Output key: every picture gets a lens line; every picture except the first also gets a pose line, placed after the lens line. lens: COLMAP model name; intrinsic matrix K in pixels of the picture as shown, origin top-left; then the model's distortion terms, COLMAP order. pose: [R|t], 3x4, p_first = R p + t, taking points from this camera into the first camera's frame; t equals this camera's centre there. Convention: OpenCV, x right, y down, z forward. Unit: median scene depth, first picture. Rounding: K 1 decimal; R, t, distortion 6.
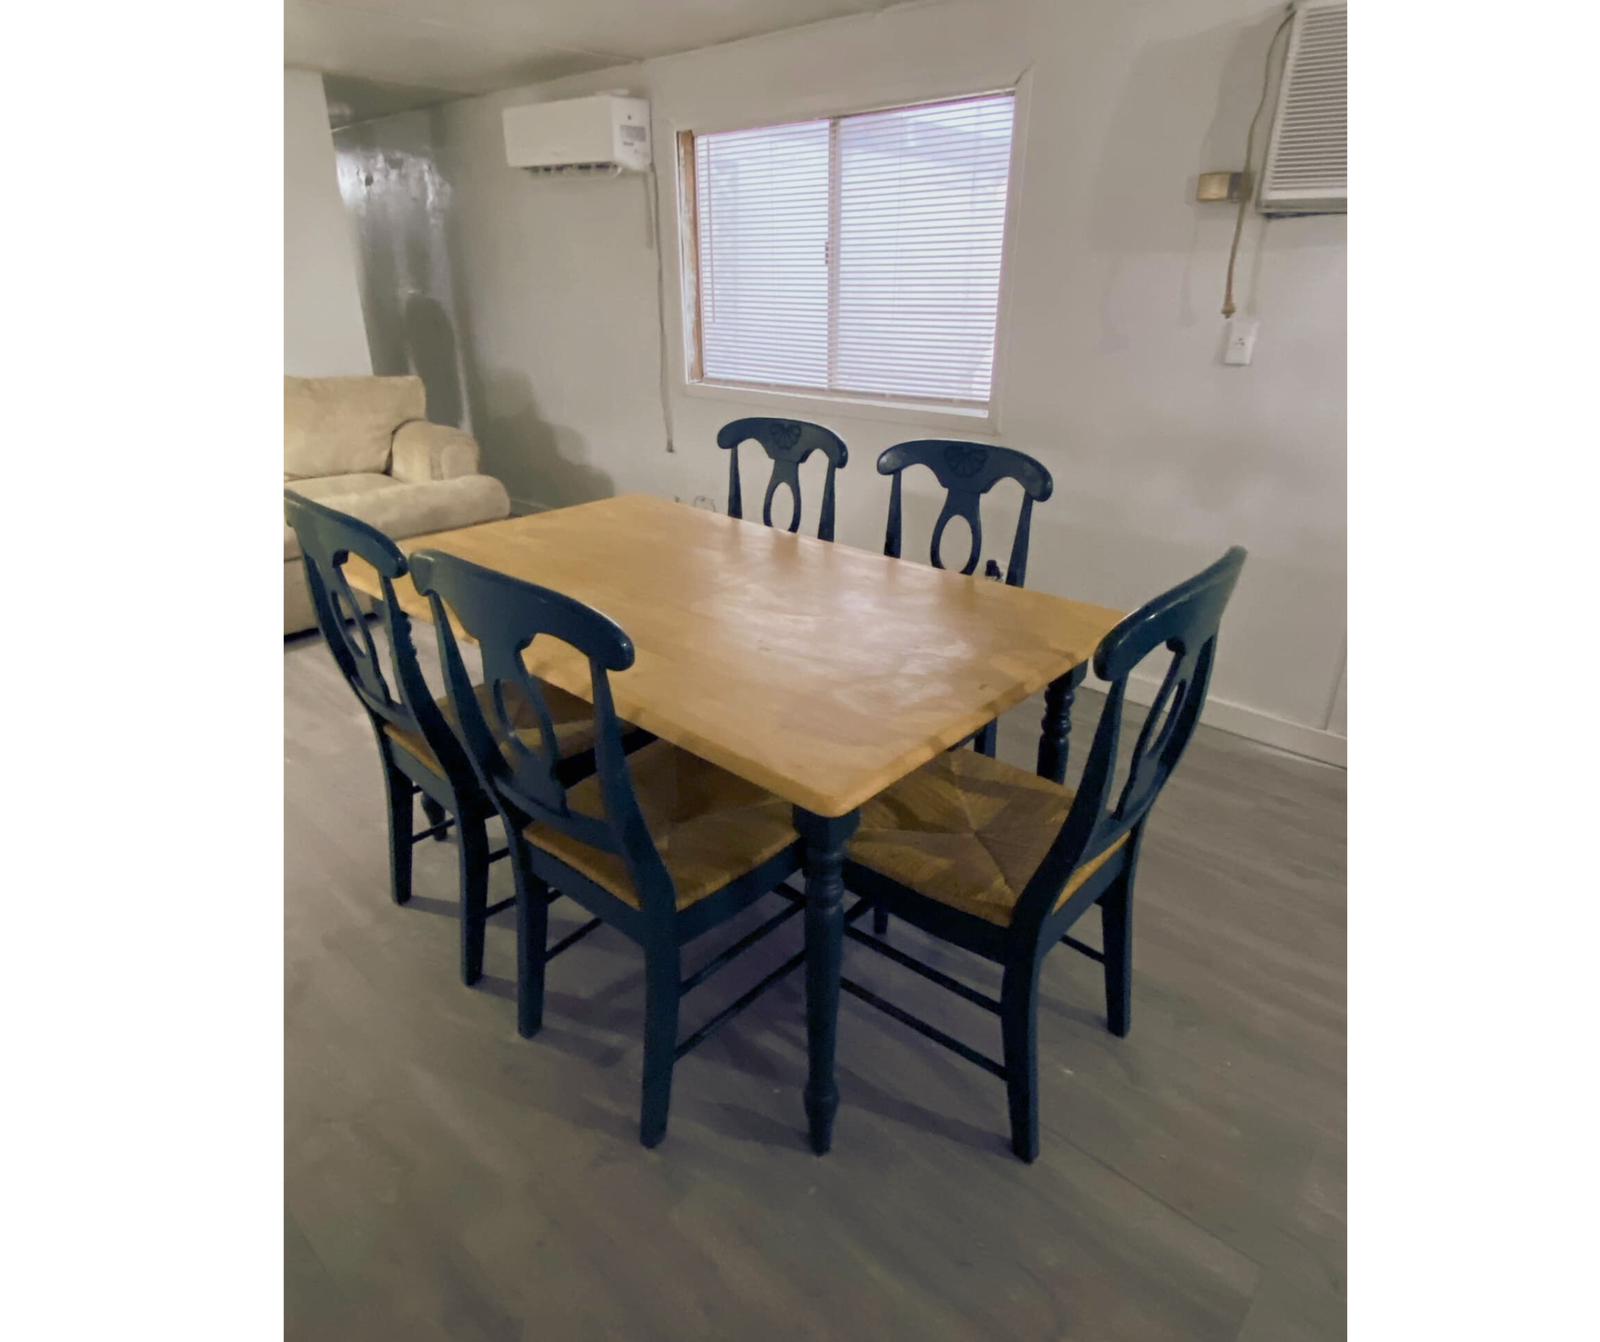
lens RADIAL K [[890.7, 0, 800.0], [0, 890.7, 671.0], [0, 0, 1]] dist [0.005305, -0.000767]
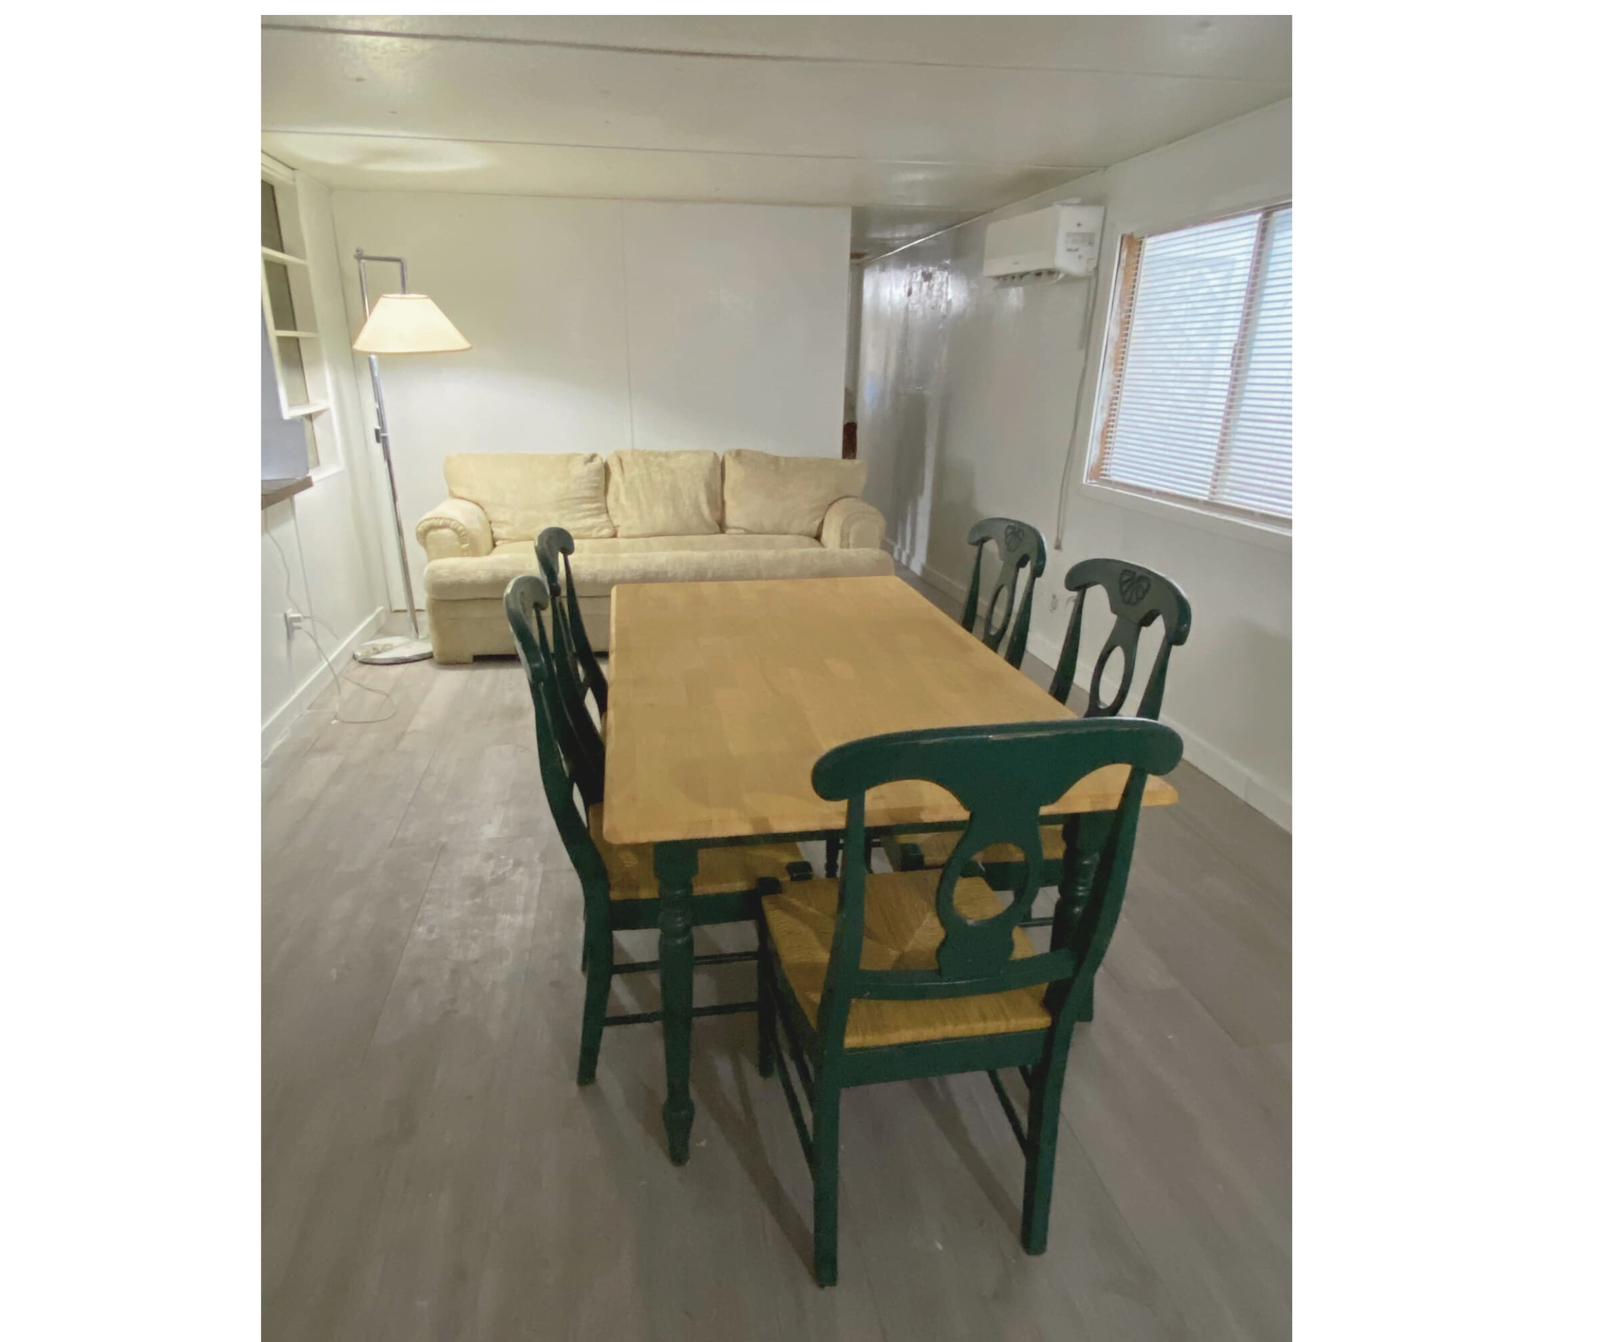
lens RADIAL K [[891.9, 0, 795.6], [0, 891.9, 727.9], [0, 0, 1]] dist [-0.004628, -0.001277]
pose [[0.785246, 0.235695, -0.572570, 0.267431], [-0.253996, 0.965949, 0.049286, -0.031425], [0.564689, 0.106729, 0.818373, 0.044401]]
